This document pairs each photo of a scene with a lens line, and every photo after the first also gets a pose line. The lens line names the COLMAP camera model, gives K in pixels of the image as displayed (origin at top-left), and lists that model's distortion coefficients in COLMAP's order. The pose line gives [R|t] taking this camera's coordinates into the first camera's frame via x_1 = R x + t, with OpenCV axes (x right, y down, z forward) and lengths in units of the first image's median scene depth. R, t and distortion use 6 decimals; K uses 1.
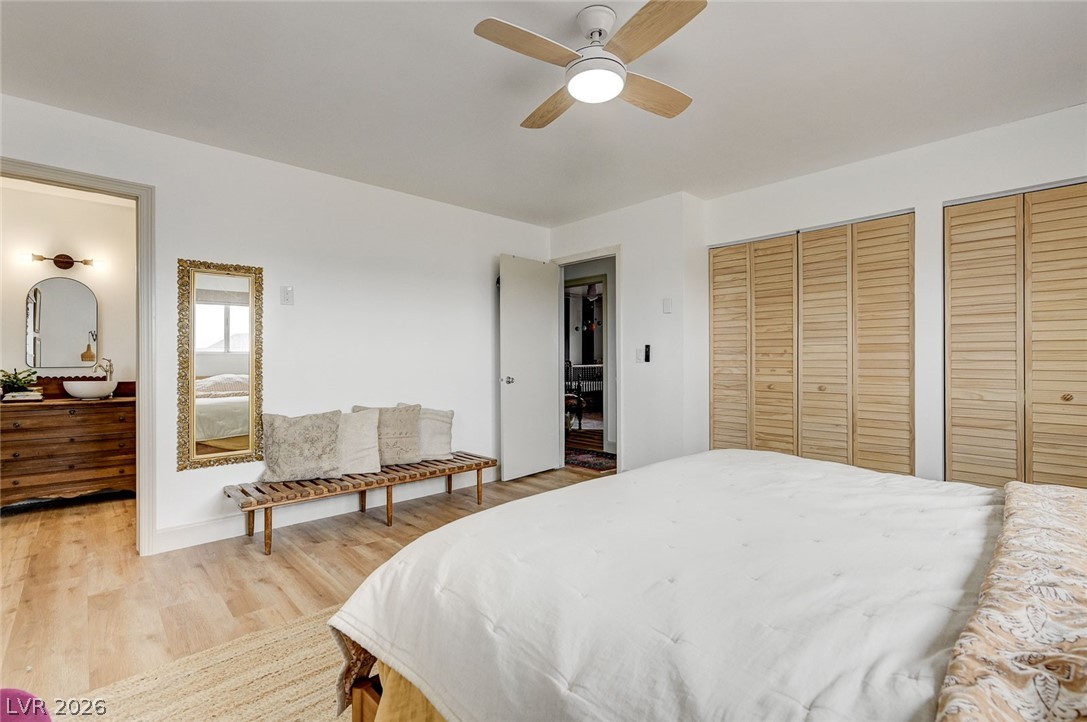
lens RADIAL K [[477.2, 0, 548.7], [0, 477.2, 358.0], [0, 0, 1]] dist [-0.000569, -0.000237]
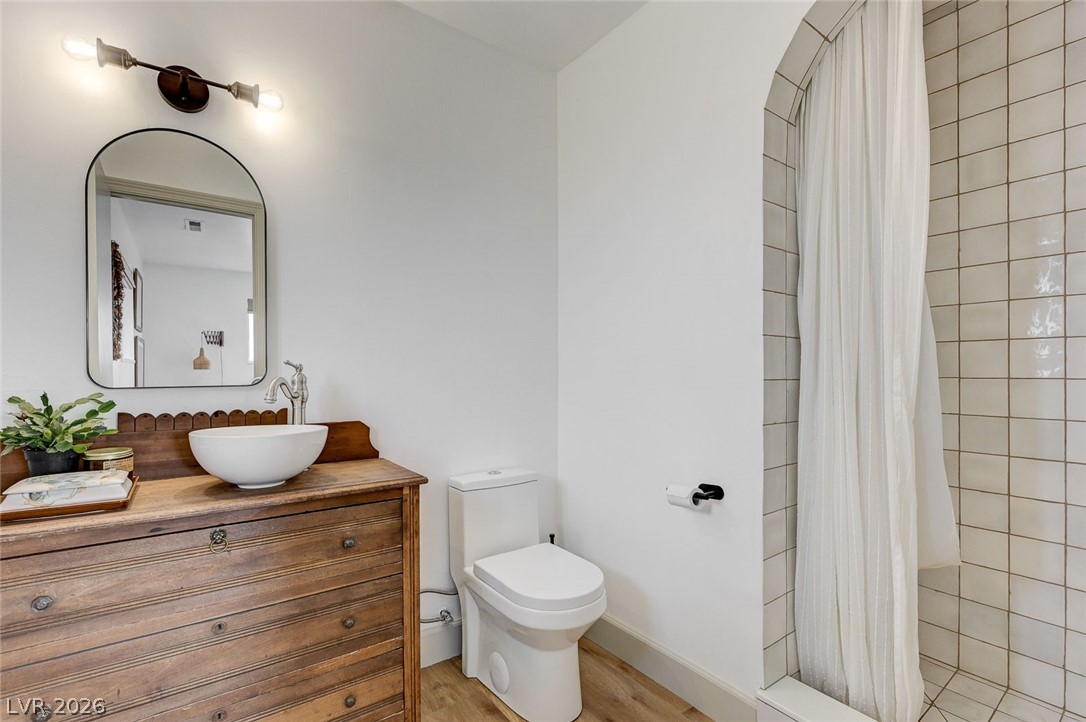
lens RADIAL K [[467.6, 0, 545.6], [0, 467.6, 370.9], [0, 0, 1]] dist [0.000741, 0.000025]
pose [[0.993416, -0.002060, -0.114545, -0.739133], [0.003206, 0.999947, 0.009816, 0.005175], [0.114518, -0.010119, 0.993370, 0.710654]]
